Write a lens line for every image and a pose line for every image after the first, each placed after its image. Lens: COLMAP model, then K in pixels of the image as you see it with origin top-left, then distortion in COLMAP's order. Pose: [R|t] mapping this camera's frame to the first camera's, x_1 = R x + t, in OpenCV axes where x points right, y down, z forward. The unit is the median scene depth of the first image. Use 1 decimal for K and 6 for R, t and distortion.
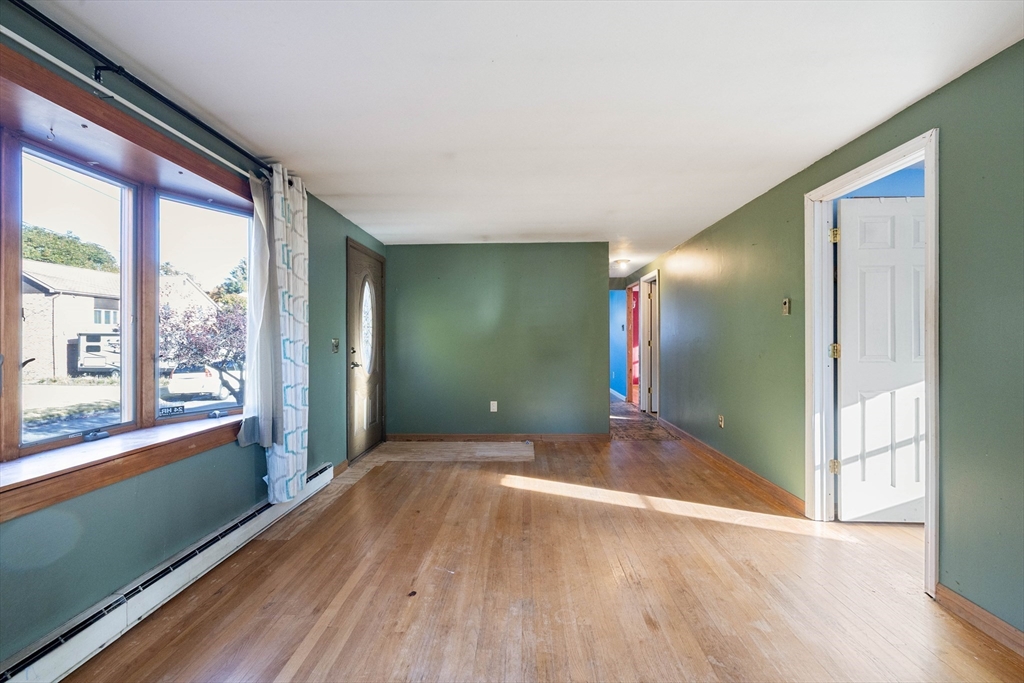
lens RADIAL K [[440.8, 0, 514.6], [0, 440.8, 337.0], [0, 0, 1]] dist [0.000557, 0.000429]
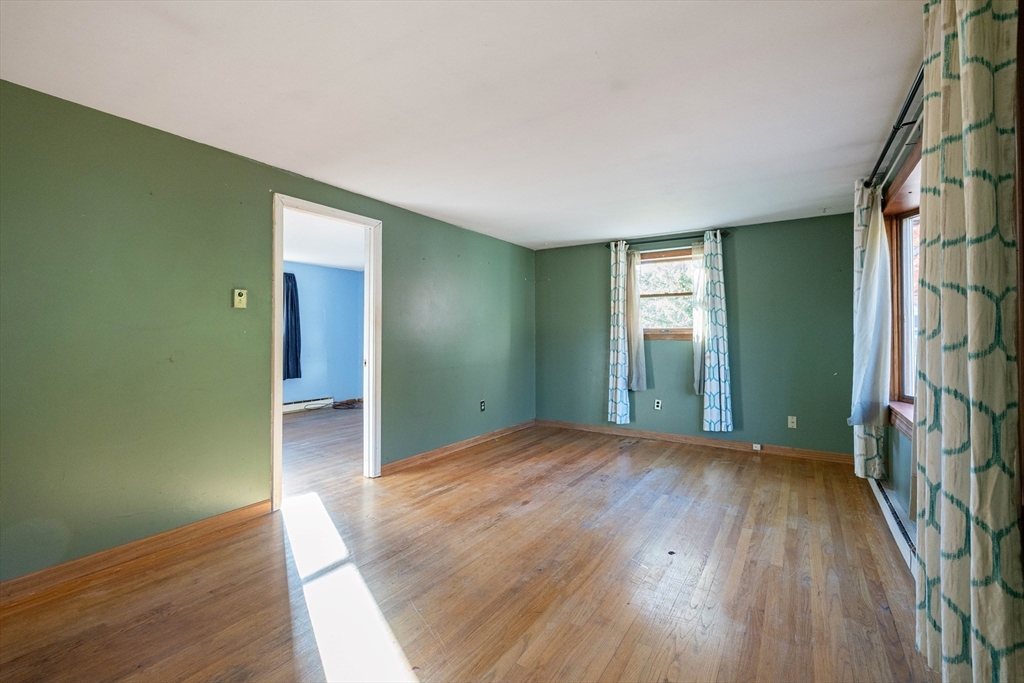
lens RADIAL K [[450.6, 0, 526.8], [0, 450.6, 332.2], [0, 0, 1]] dist [0.002123, 0.000384]
pose [[-0.869510, 0.004919, 0.493891, -0.373988], [0.000769, 0.999963, -0.008606, 0.005912], [-0.493915, -0.007103, -0.869481, 1.700962]]
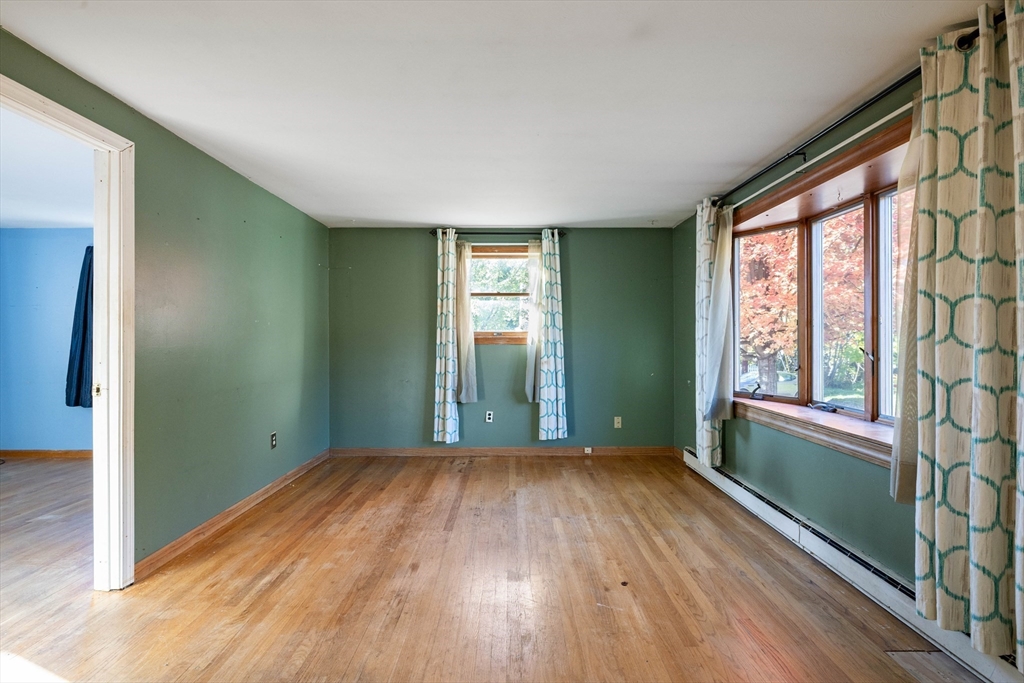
lens RADIAL K [[490.5, 0, 528.9], [0, 490.5, 339.3], [0, 0, 1]] dist [-0.001481, 0.000331]
pose [[-0.998166, 0.002887, -0.060465, 0.046920], [0.002906, 0.999996, -0.000214, 0.003900], [0.060464, -0.000389, -0.998170, 1.631833]]
